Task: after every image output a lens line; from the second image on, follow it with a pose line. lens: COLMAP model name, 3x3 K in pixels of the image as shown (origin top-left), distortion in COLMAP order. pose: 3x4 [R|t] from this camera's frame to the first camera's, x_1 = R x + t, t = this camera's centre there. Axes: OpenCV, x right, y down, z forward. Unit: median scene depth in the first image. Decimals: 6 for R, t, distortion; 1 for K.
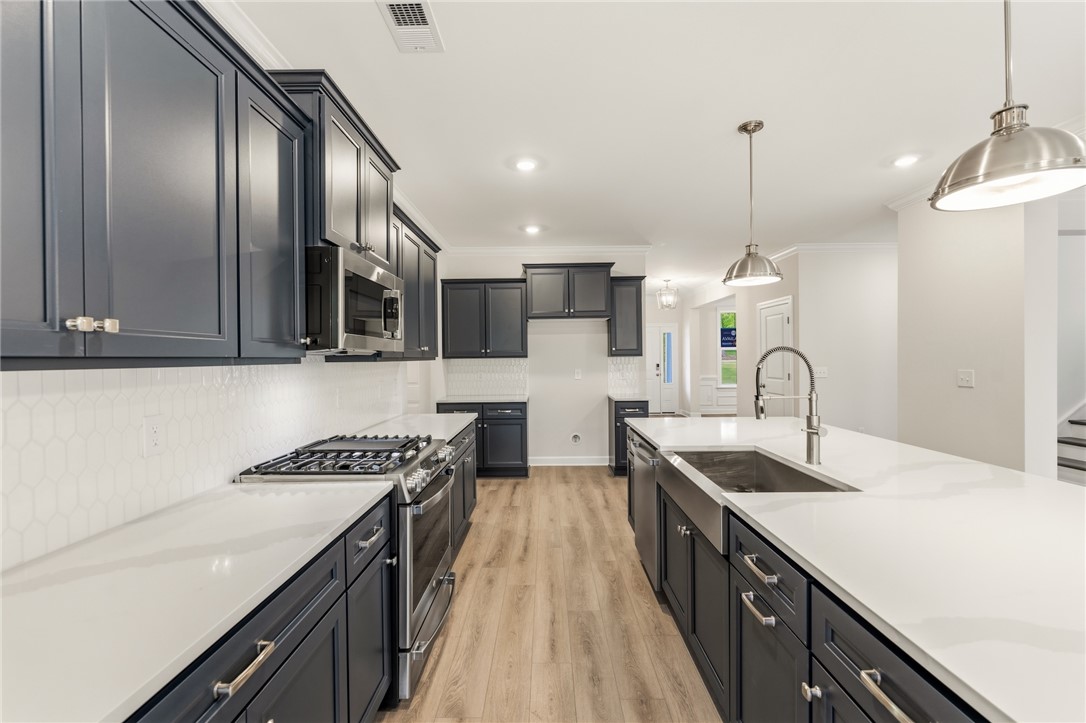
lens RADIAL K [[453.7, 0, 540.6], [0, 453.7, 357.1], [0, 0, 1]] dist [-0.001300, -0.000395]
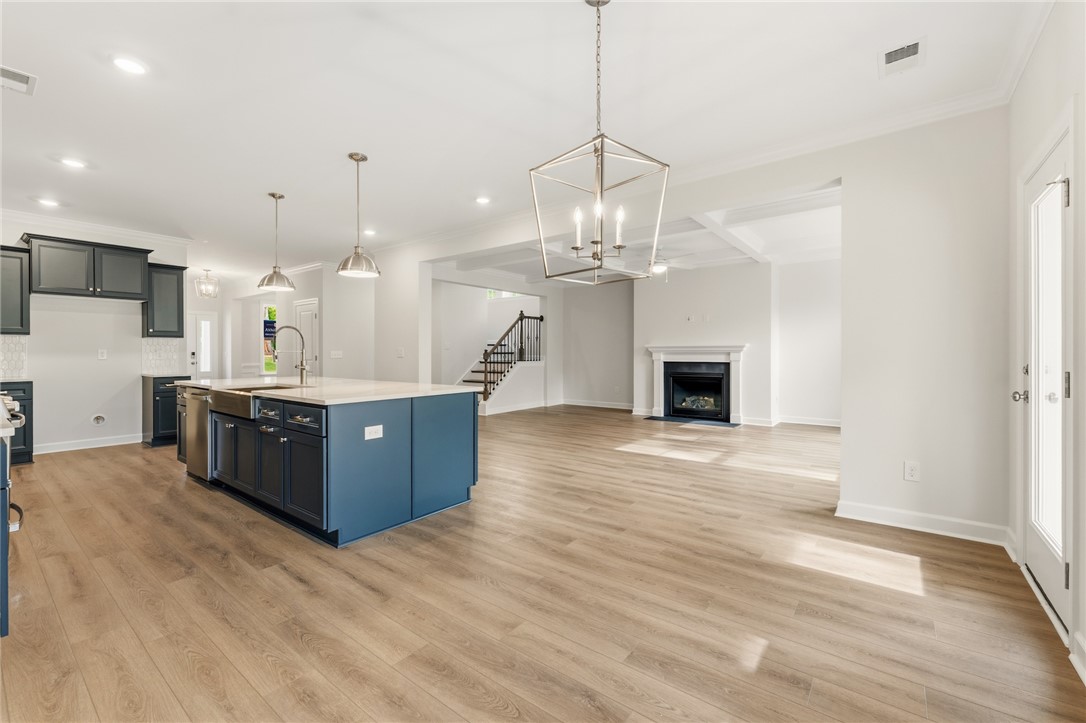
lens RADIAL K [[453.7, 0, 540.6], [0, 453.7, 357.1], [0, 0, 1]] dist [-0.001300, -0.000395]
pose [[0.605854, 0.003821, 0.795567, -0.134881], [-0.008542, 0.999962, 0.001702, 0.036528], [-0.795530, -0.007826, 0.605864, -0.389521]]
